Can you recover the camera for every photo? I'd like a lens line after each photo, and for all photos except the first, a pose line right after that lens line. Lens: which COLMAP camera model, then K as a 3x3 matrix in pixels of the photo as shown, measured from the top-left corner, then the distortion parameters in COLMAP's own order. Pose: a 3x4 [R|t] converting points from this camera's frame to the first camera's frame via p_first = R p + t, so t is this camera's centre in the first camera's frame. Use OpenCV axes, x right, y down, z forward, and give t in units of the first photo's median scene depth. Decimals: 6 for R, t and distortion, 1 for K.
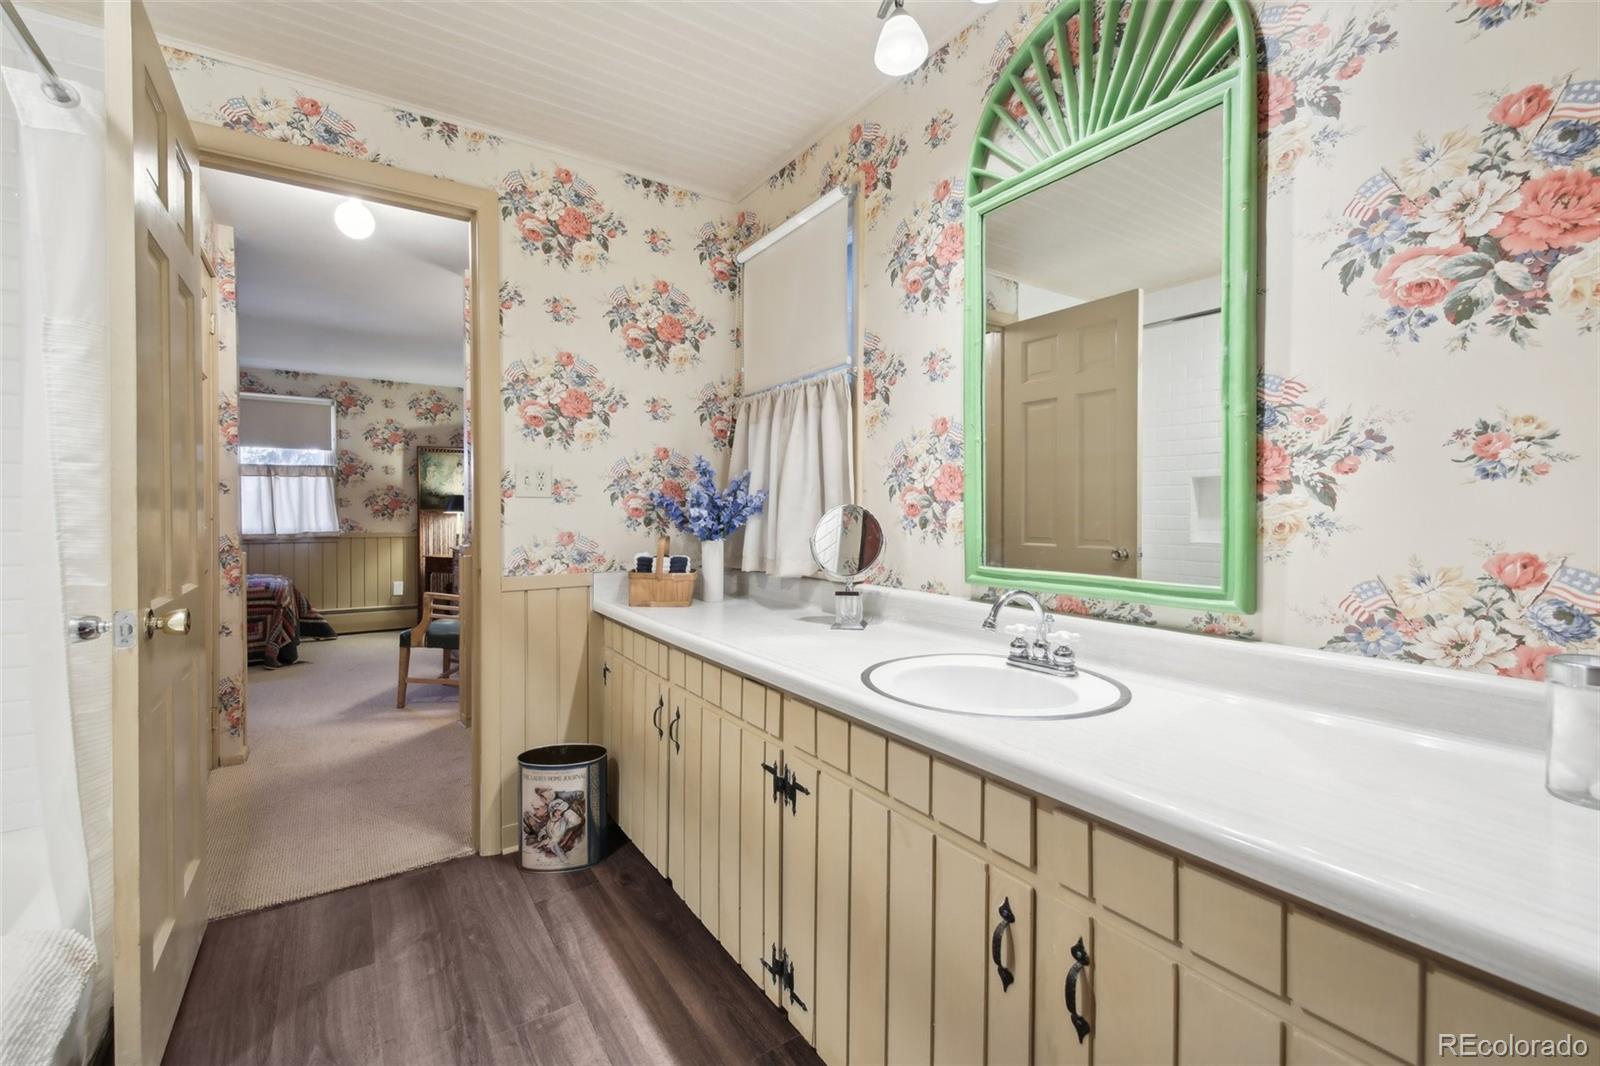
lens RADIAL K [[701.0, 0, 792.5], [0, 701.0, 512.8], [0, 0, 1]] dist [-0.002646, -0.008802]
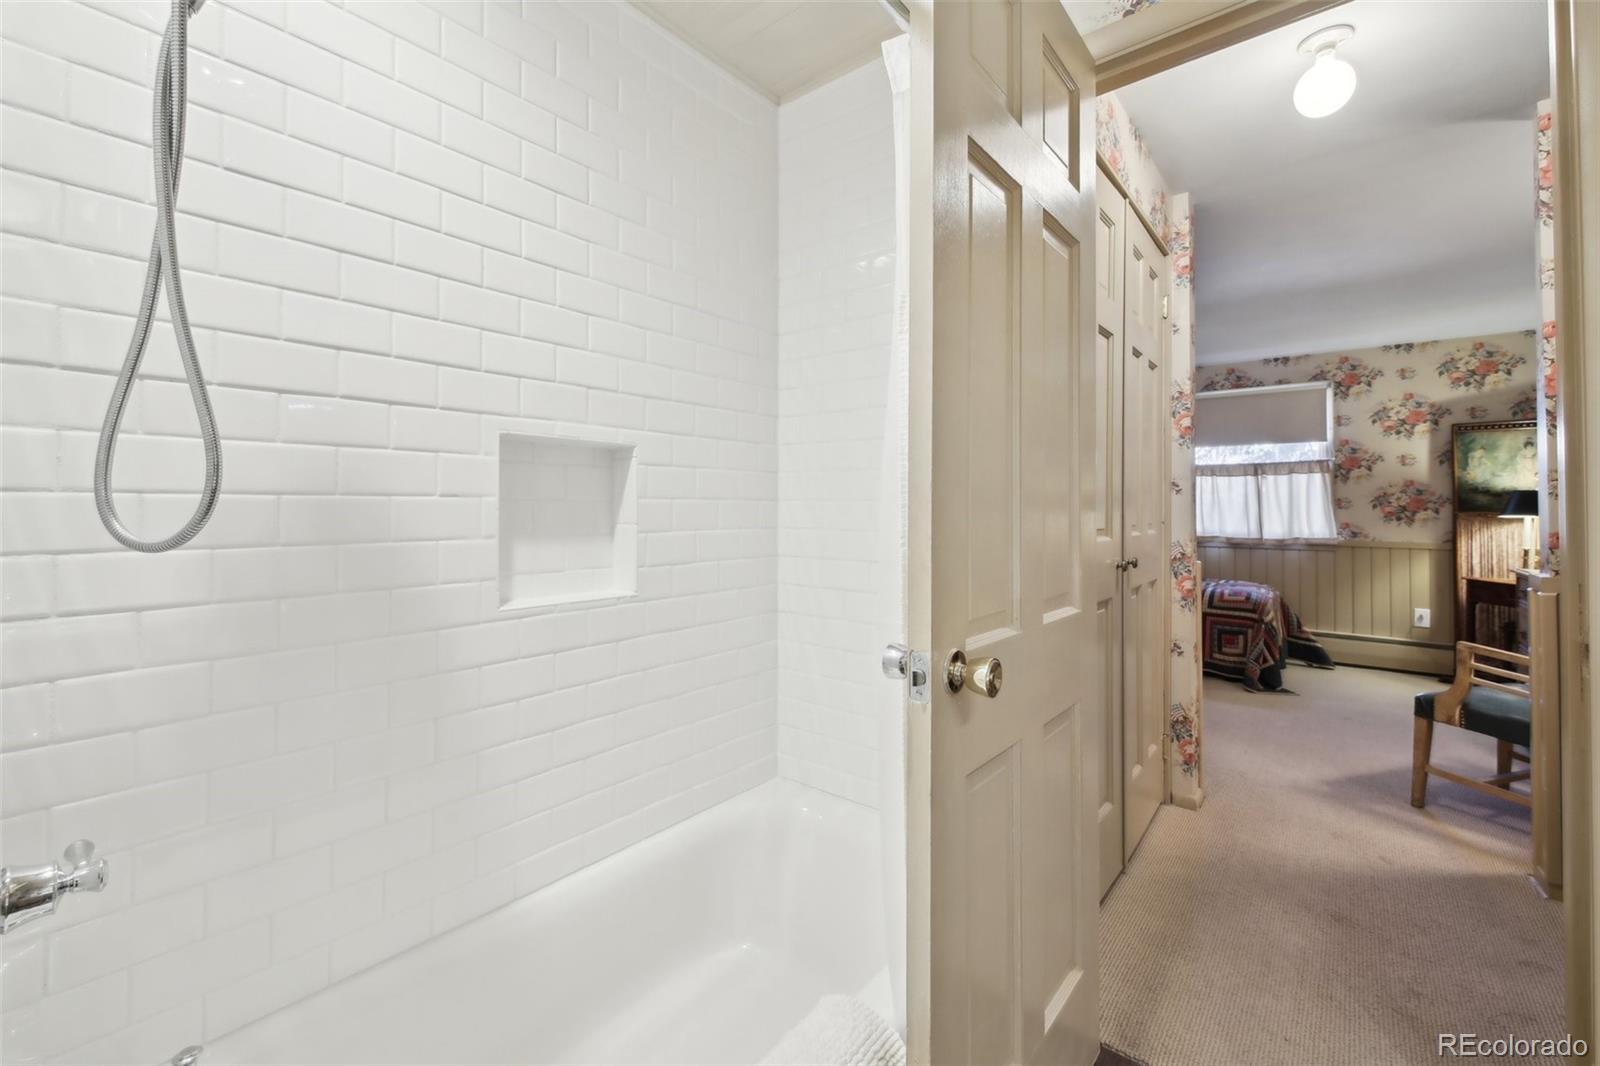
lens RADIAL K [[674.6, 0, 839.2], [0, 674.6, 502.8], [0, 0, 1]] dist [0.030291, -0.007454]
pose [[0.332874, -0.010764, -0.942910, -0.085599], [-0.005289, 0.999898, -0.013281, -0.001453], [0.942956, 0.009408, 0.332783, 0.183680]]
